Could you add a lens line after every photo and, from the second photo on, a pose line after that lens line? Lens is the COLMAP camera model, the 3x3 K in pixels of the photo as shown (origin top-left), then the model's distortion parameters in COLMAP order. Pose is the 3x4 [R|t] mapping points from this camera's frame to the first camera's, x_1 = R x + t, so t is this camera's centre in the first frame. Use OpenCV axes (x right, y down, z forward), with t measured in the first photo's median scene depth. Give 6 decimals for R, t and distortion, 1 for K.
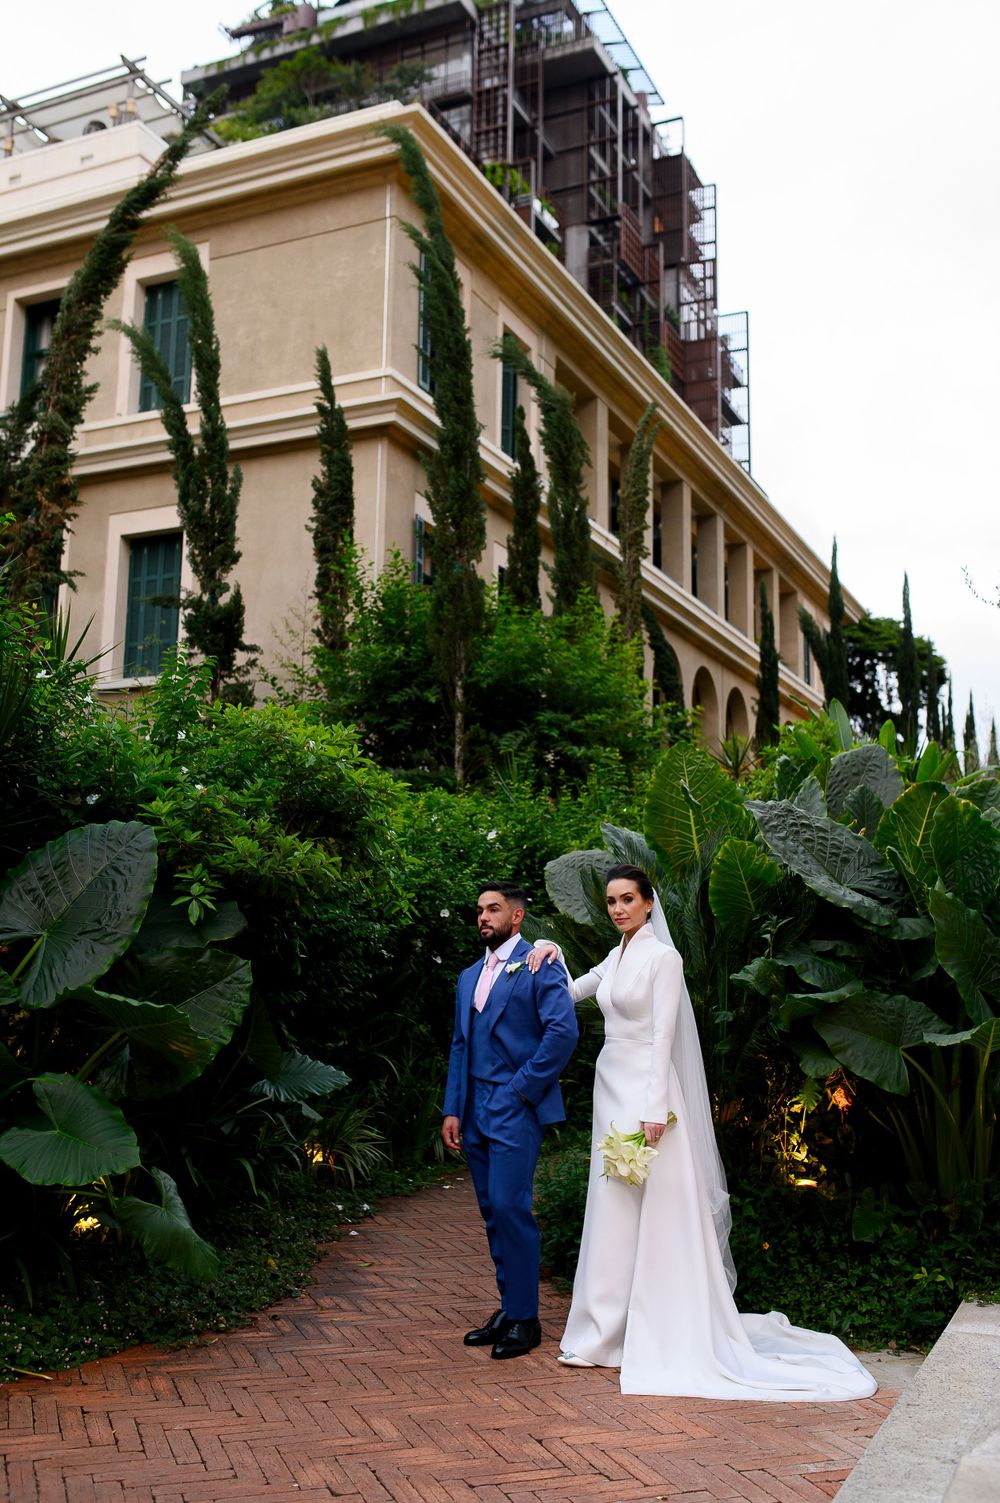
lens RADIAL K [[1460.0, 0, 500.0], [0, 1460.0, 751.5], [0, 0, 1]] dist [-0.045574, -0.001204]
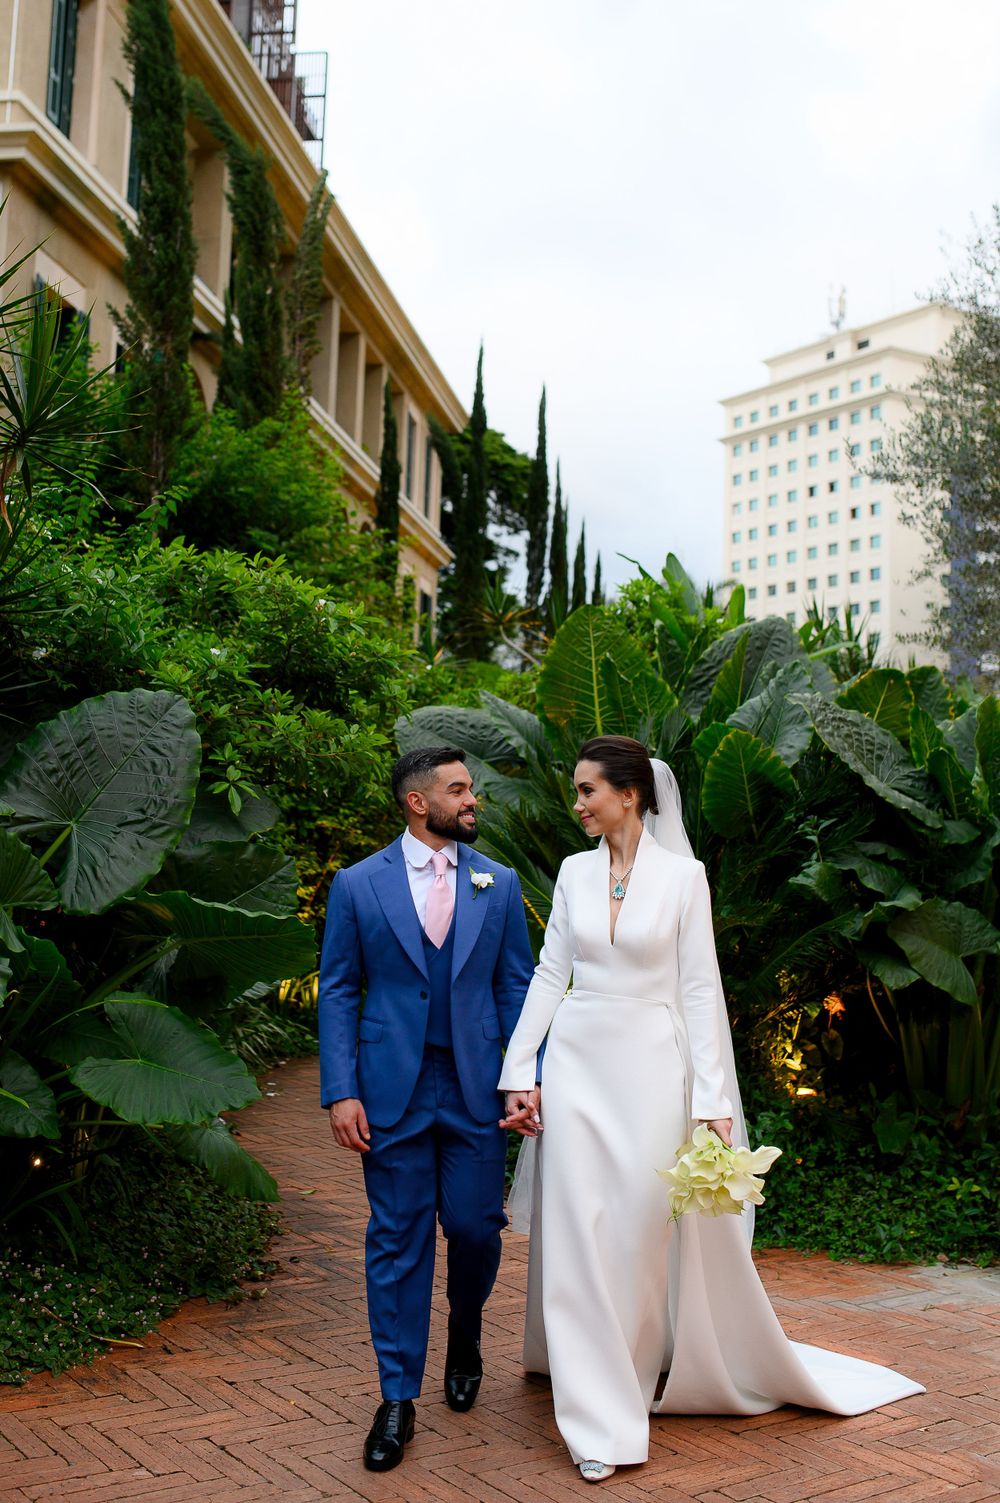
lens RADIAL K [[1696.2, 0, 500.1], [0, 1696.2, 667.2], [0, 0, 1]] dist [-0.052836, 0.024520]
pose [[0.964474, 0.044485, 0.260407, -0.306151], [-0.059296, 0.997023, 0.049295, -0.024830], [-0.257439, -0.062985, 0.964240, 0.002692]]
